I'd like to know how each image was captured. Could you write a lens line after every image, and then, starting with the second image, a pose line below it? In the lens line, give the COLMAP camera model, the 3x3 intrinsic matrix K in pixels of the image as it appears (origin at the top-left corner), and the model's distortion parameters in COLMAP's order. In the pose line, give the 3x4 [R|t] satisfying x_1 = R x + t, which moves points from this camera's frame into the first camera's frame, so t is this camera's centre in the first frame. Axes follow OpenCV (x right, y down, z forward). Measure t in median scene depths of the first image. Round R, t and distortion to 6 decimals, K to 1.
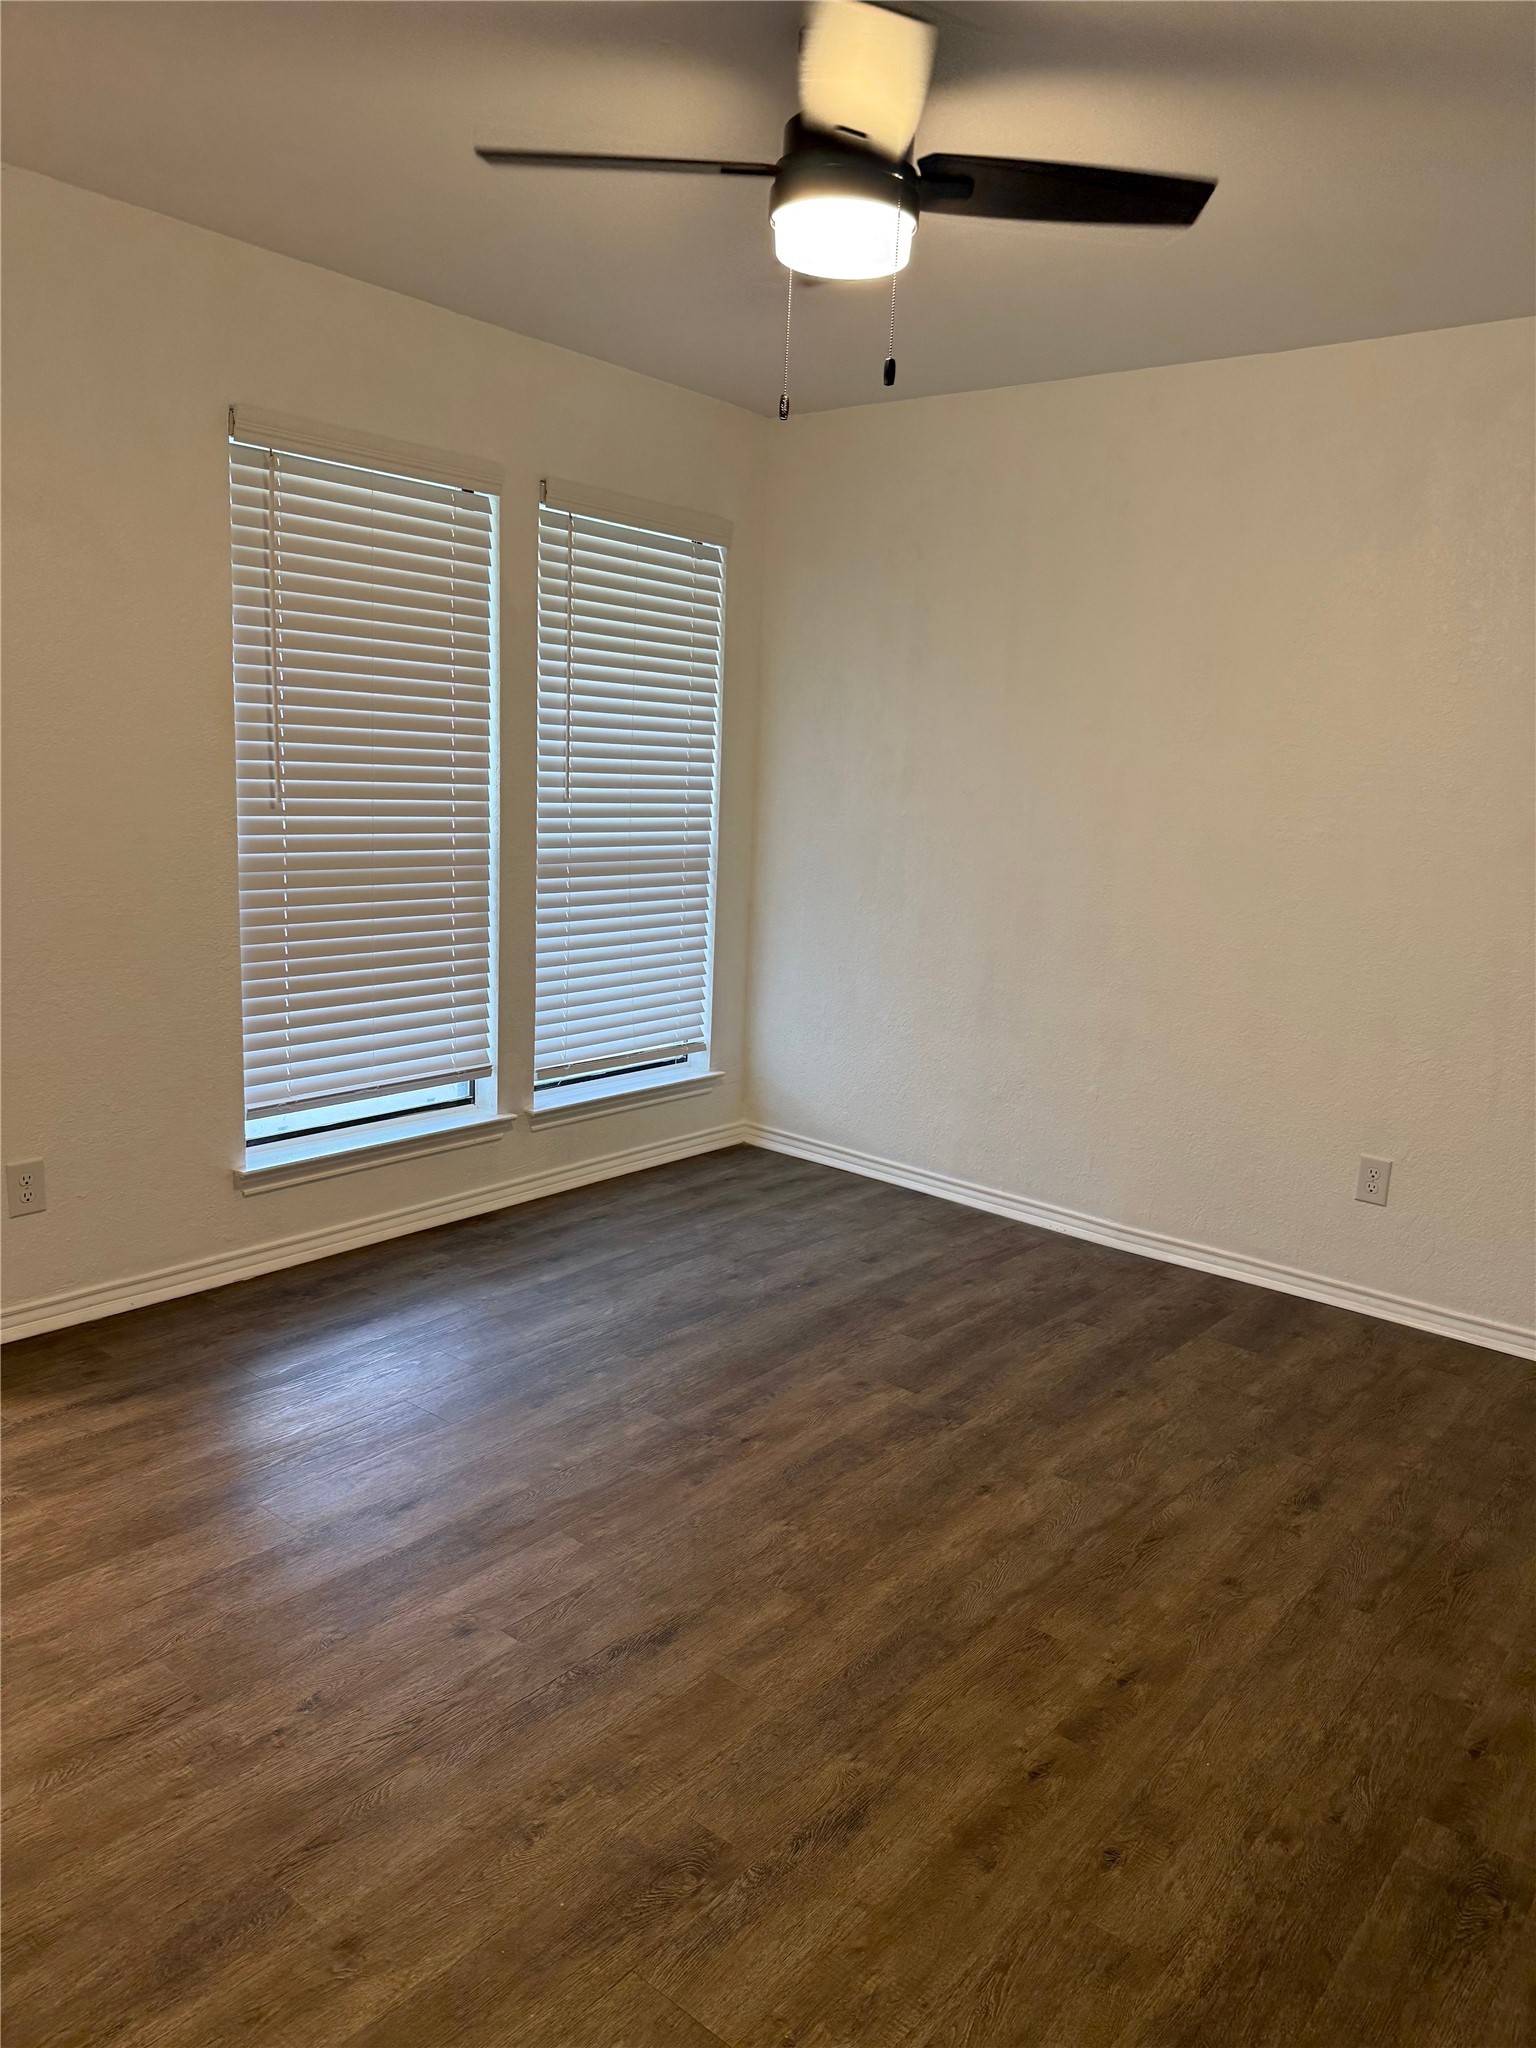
lens RADIAL K [[1444.9, 0, 768.0], [0, 1444.9, 1024.0], [0, 0, 1]] dist [-0.001864, -0.003687]
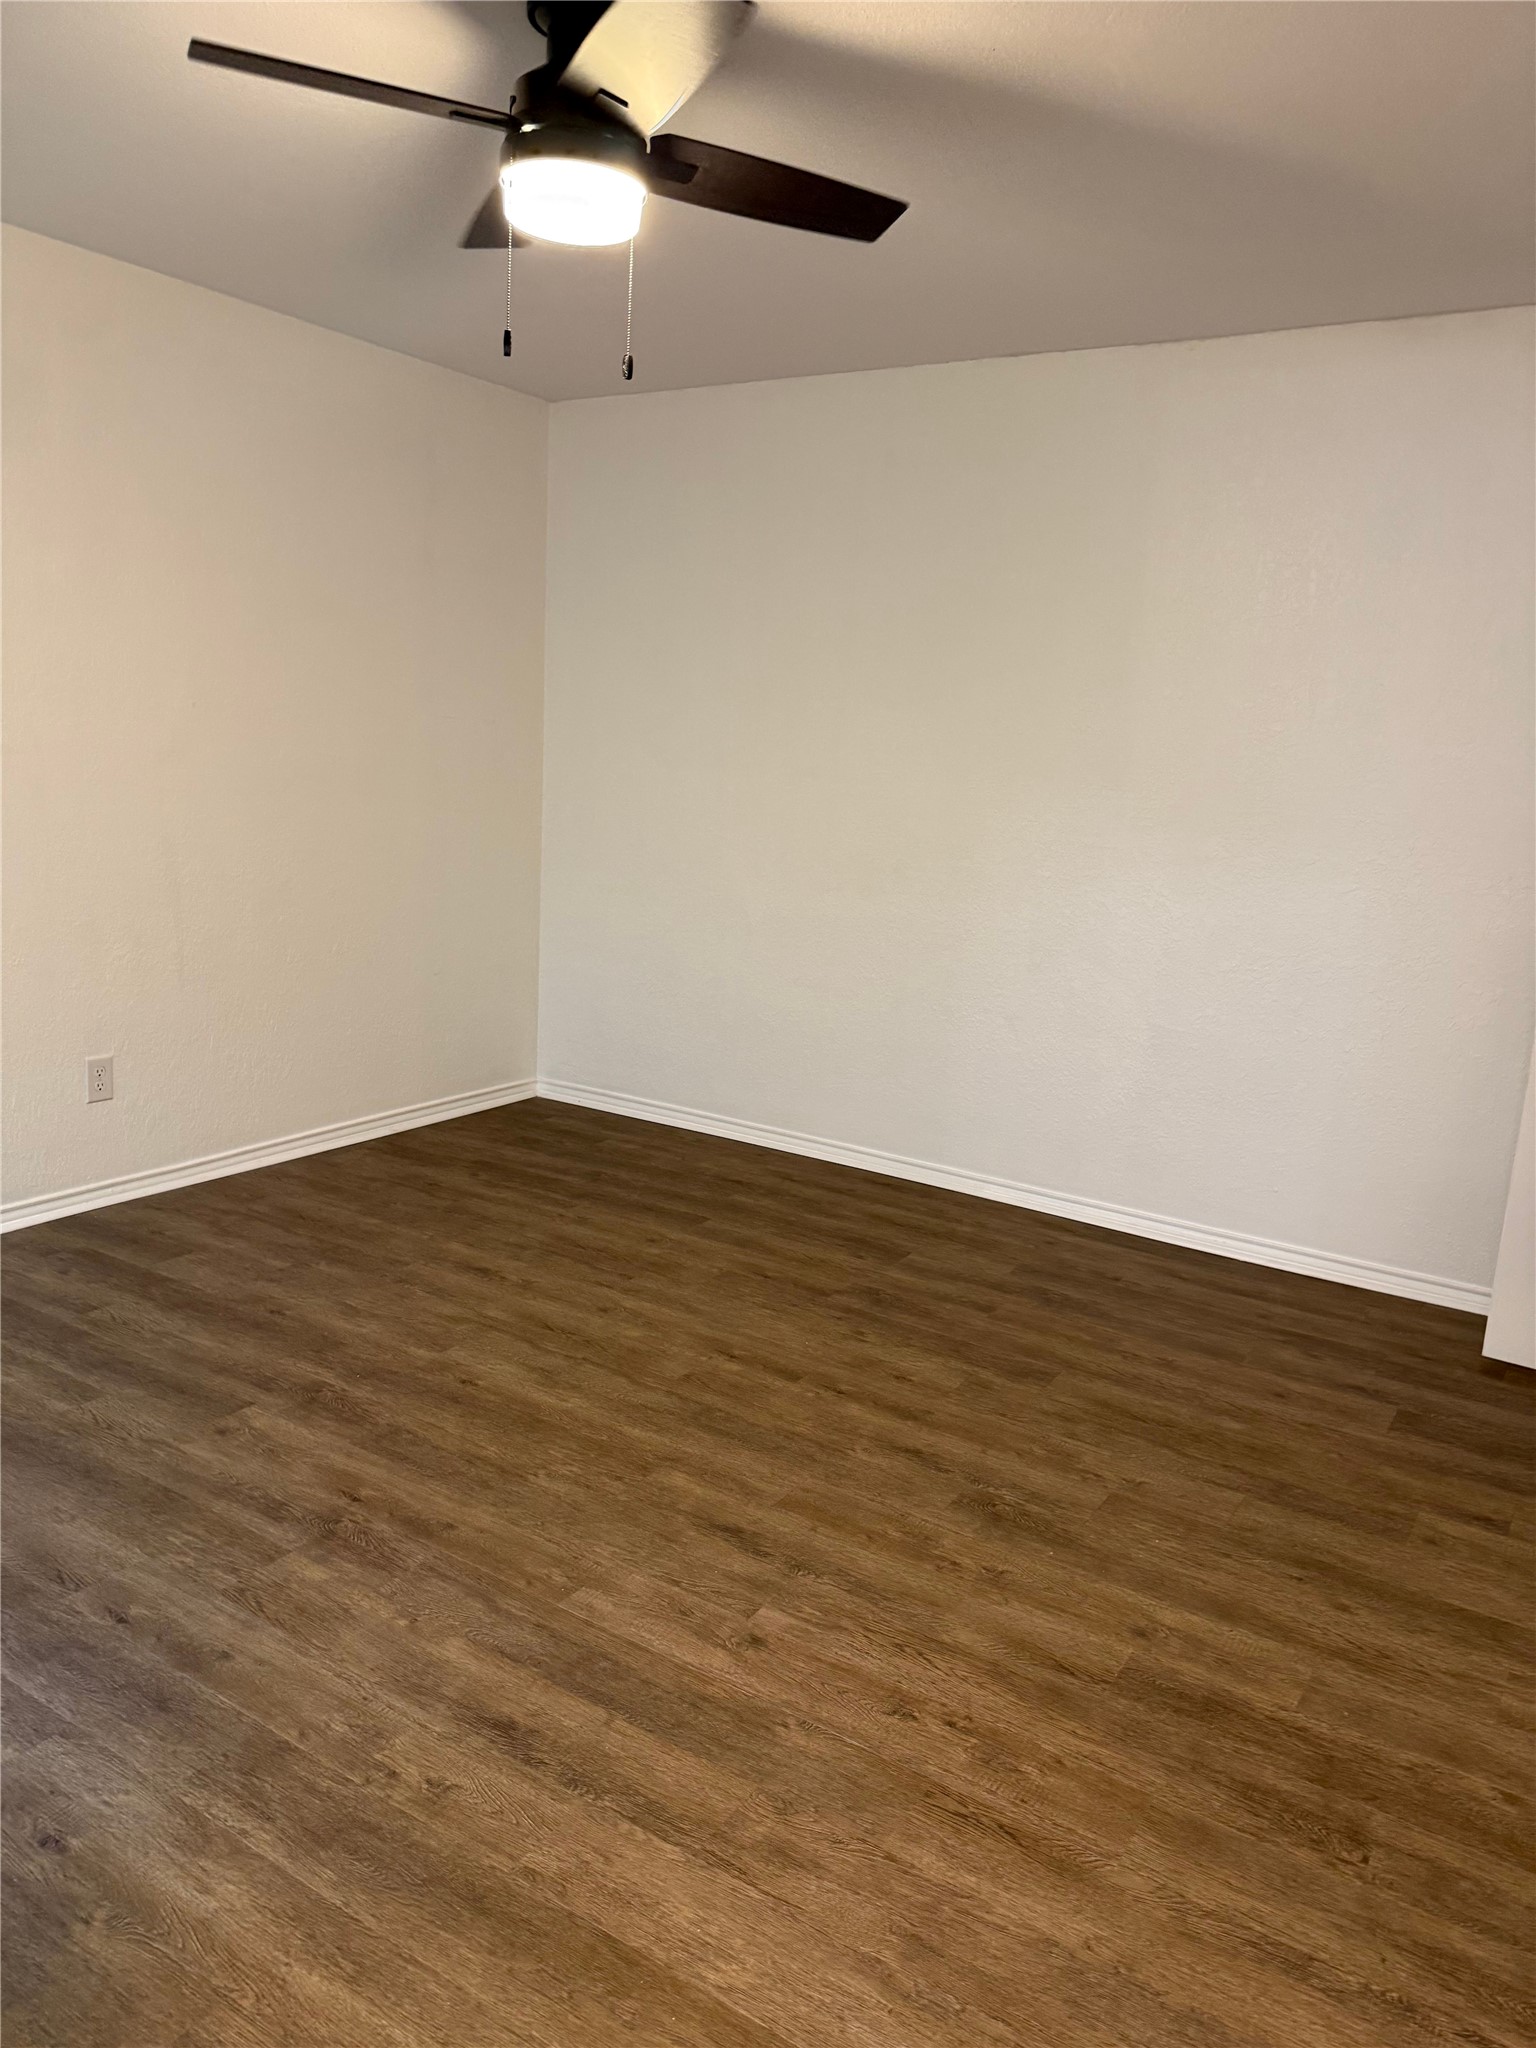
lens RADIAL K [[1450.3, 0, 749.8], [0, 1450.3, 1035.4], [0, 0, 1]] dist [0.138295, -0.168397]
pose [[-0.102213, -0.258895, 0.960482, -0.905891], [0.125279, 0.954501, 0.270615, -0.212998], [-0.986842, 0.147989, -0.065129, 0.846137]]
